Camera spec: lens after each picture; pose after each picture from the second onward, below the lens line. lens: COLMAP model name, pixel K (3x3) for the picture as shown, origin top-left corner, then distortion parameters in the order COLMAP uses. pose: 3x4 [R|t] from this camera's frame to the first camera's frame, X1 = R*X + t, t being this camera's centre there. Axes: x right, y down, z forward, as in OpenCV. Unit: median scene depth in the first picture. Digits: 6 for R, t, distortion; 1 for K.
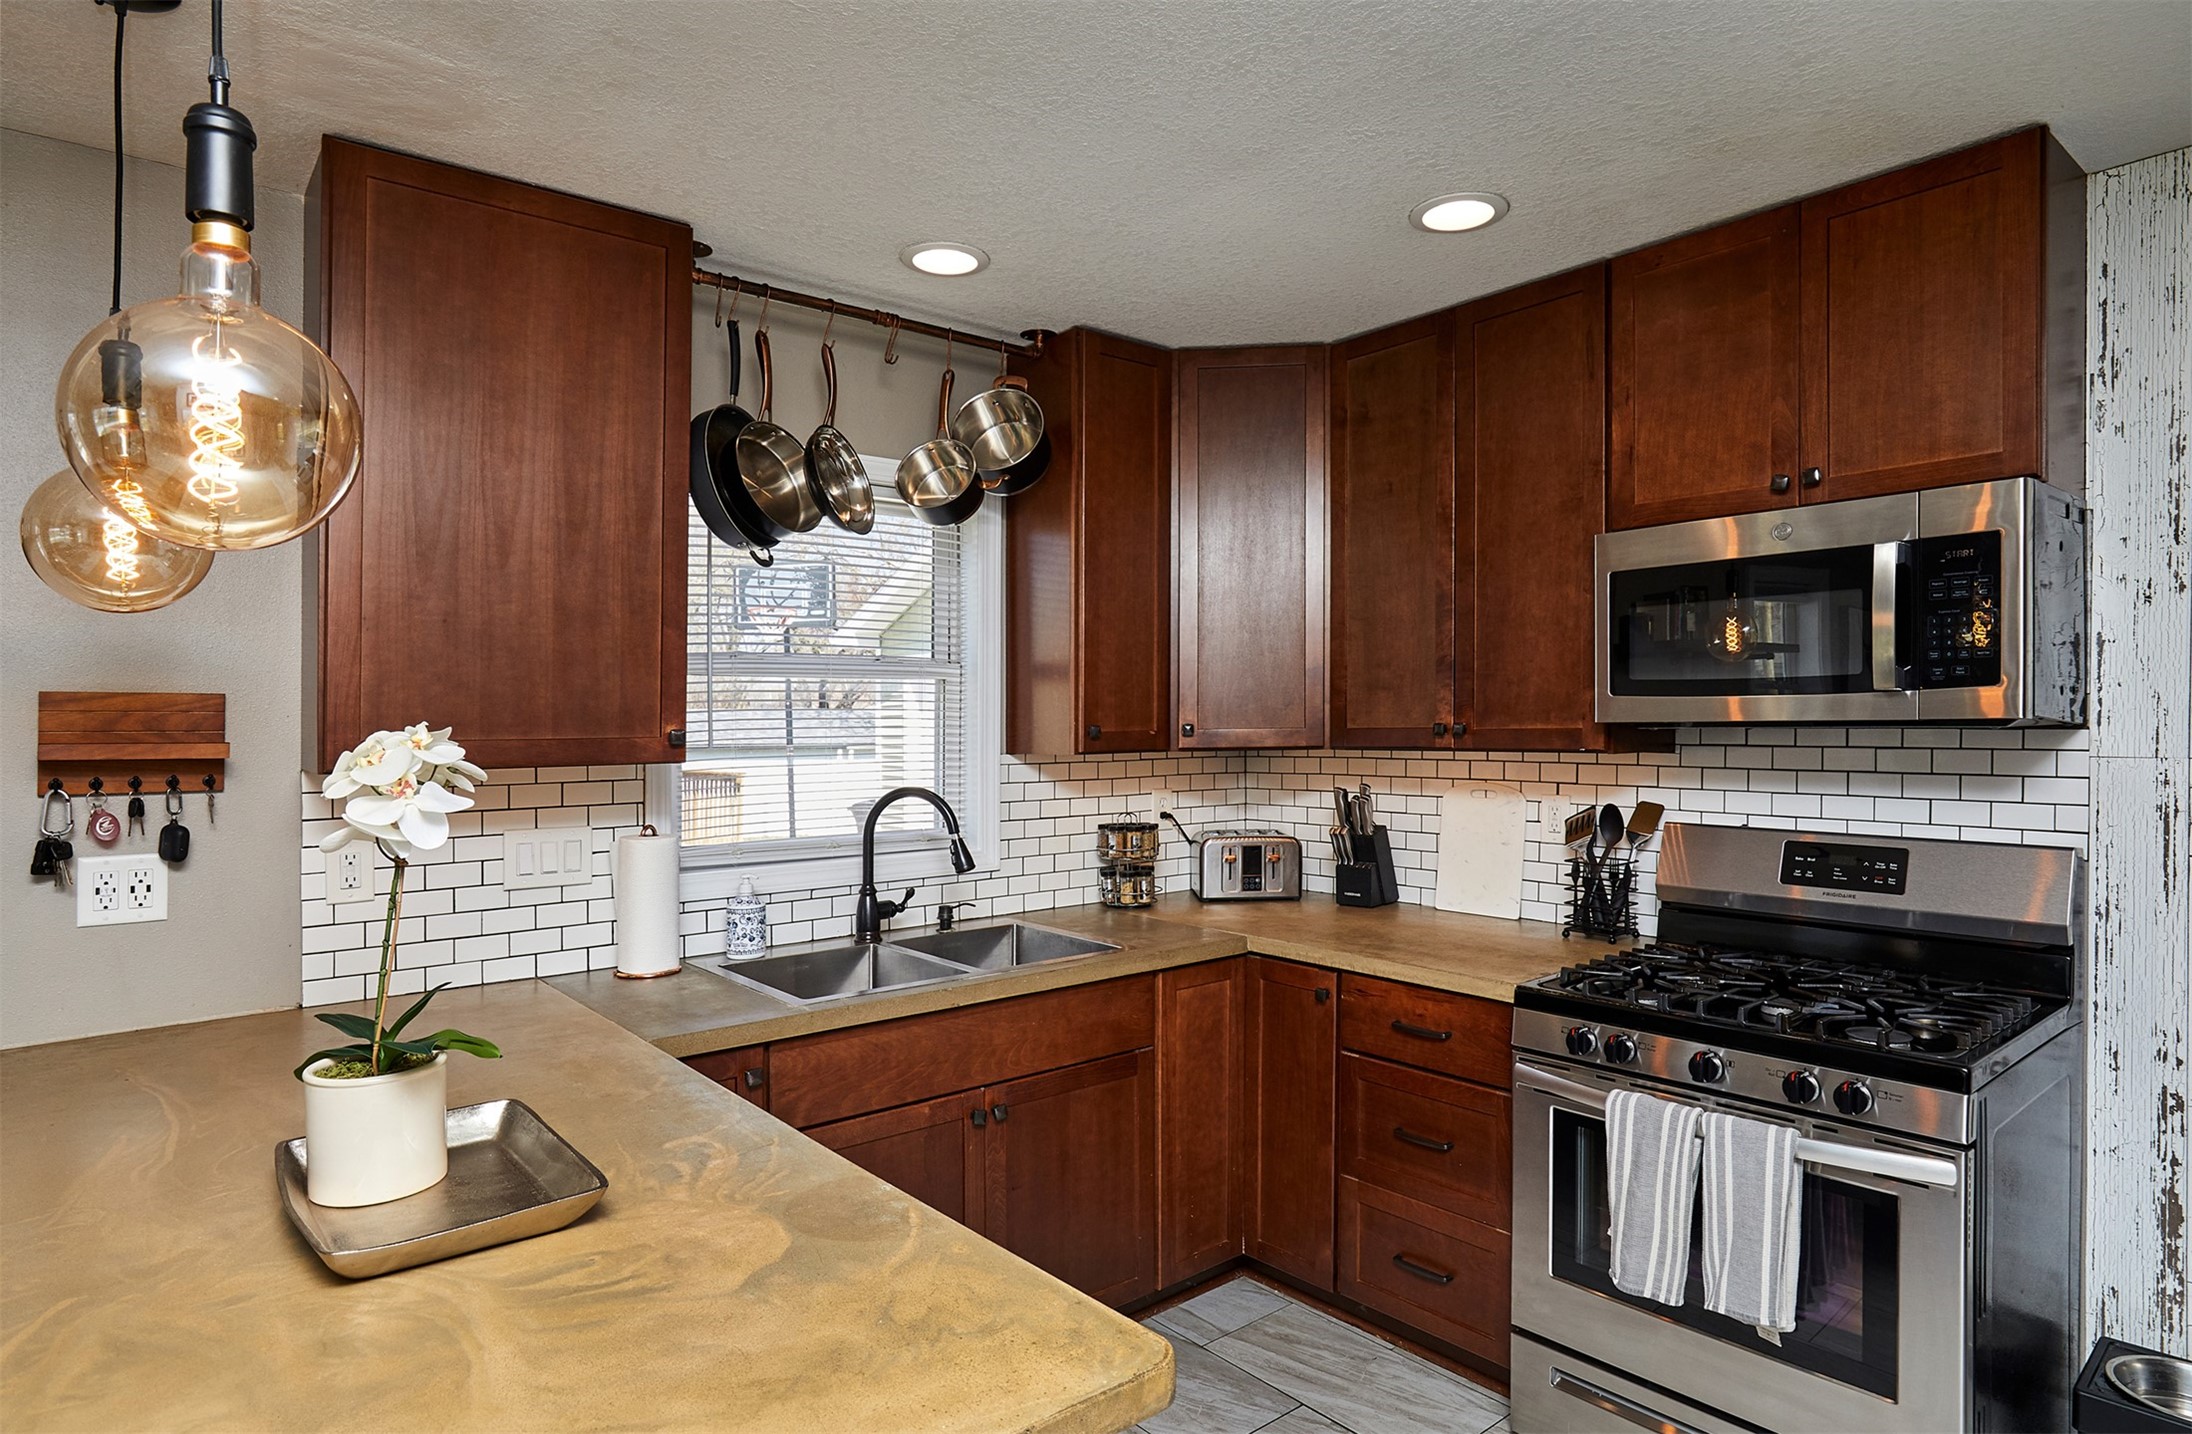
lens RADIAL K [[1184.4, 0, 1104.8], [0, 1184.4, 718.5], [0, 0, 1]] dist [-0.006505, -0.002310]
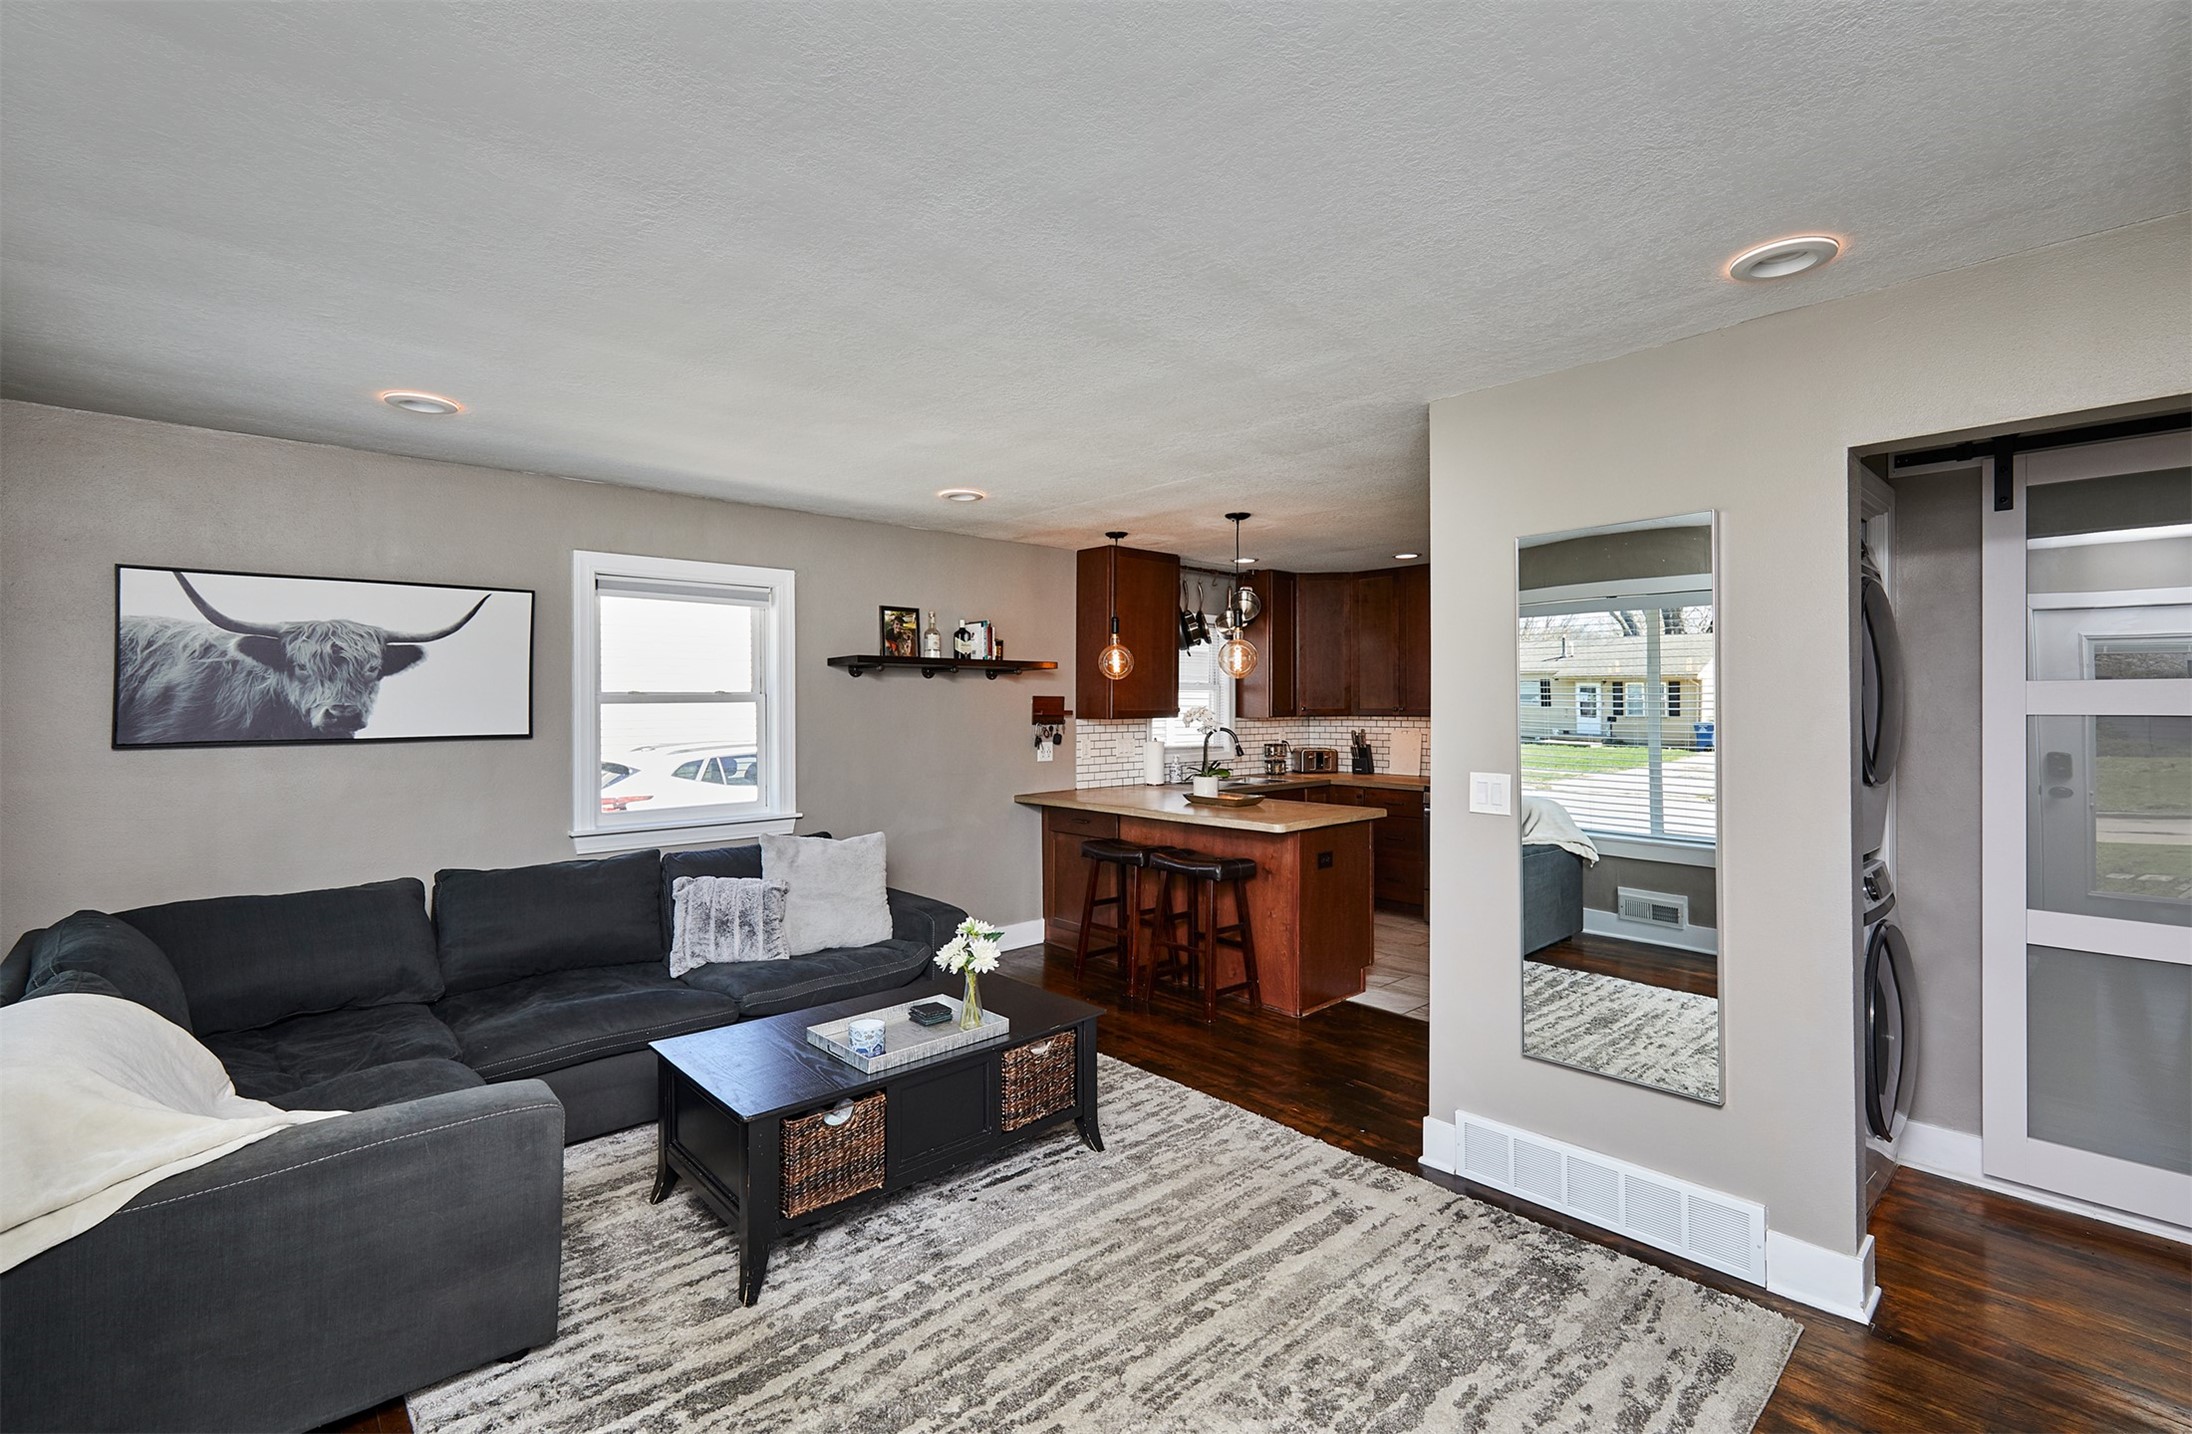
lens RADIAL K [[982.9, 0, 1086.6], [0, 982.9, 716.1], [0, 0, 1]] dist [-0.000485, -0.000128]
pose [[0.998835, 0.005796, 0.047912, -0.617422], [-0.006420, 0.999897, 0.012864, -0.000759], [-0.047833, -0.013157, 0.998769, -1.445674]]
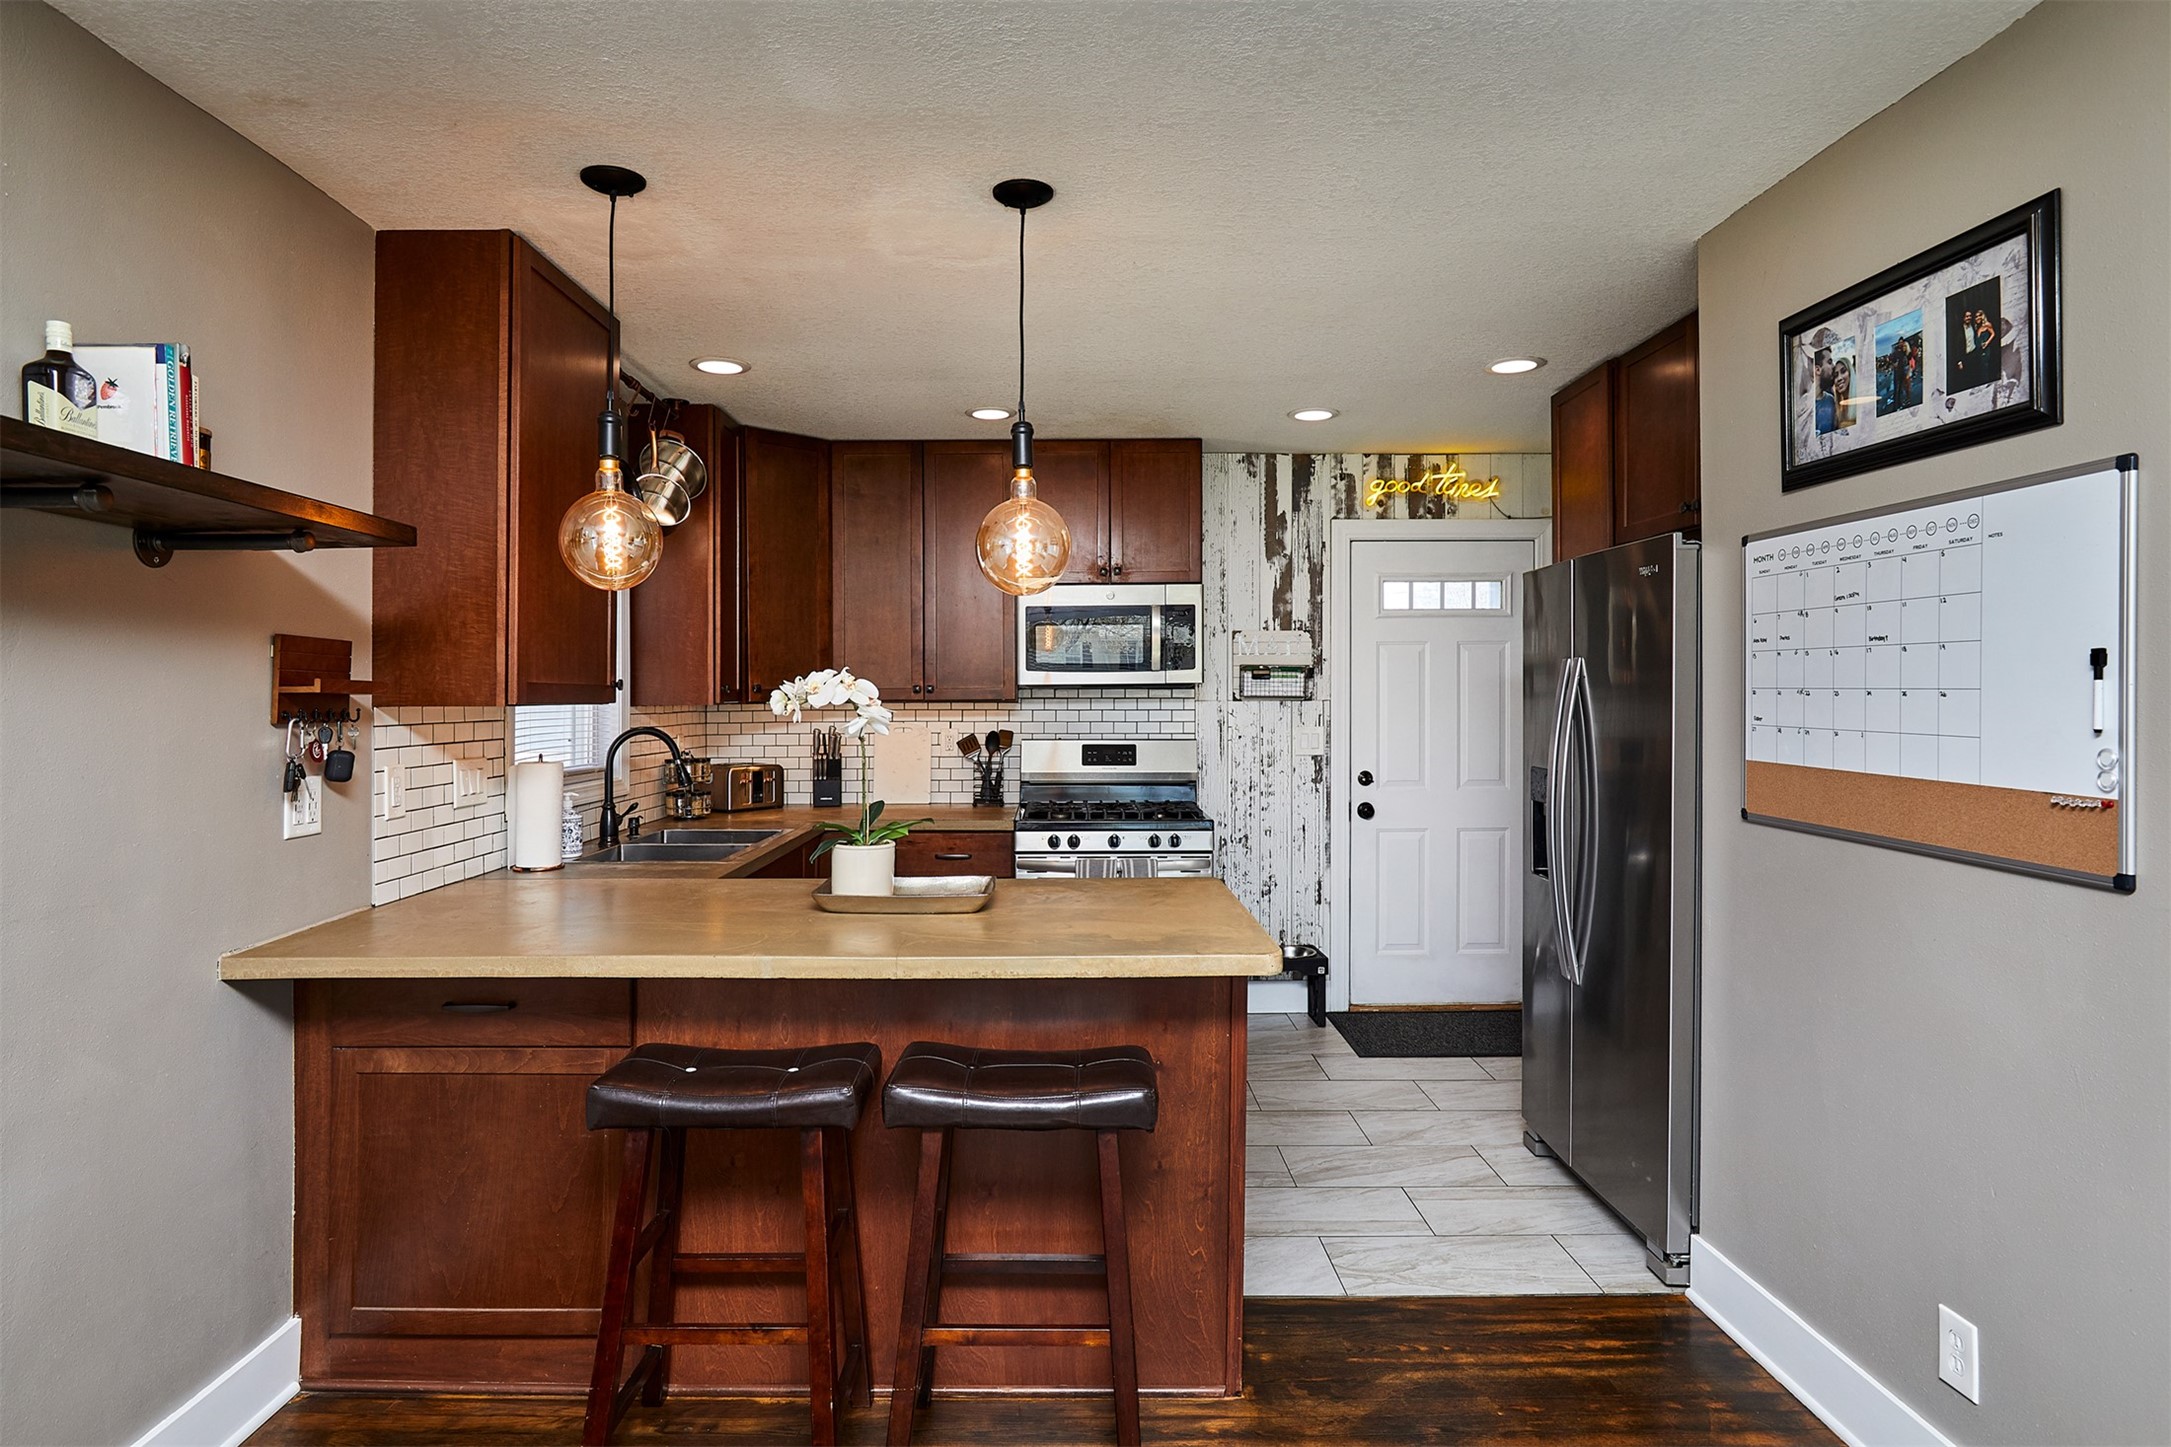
lens RADIAL K [[1202.6, 0, 1079.6], [0, 1202.6, 709.4], [0, 0, 1]] dist [-0.019221, 0.003371]
pose [[0.622481, -0.002256, 0.782631, -0.929584], [0.000868, 0.999997, 0.002193, 0.034835], [-0.782634, -0.000686, 0.622481, -0.249108]]
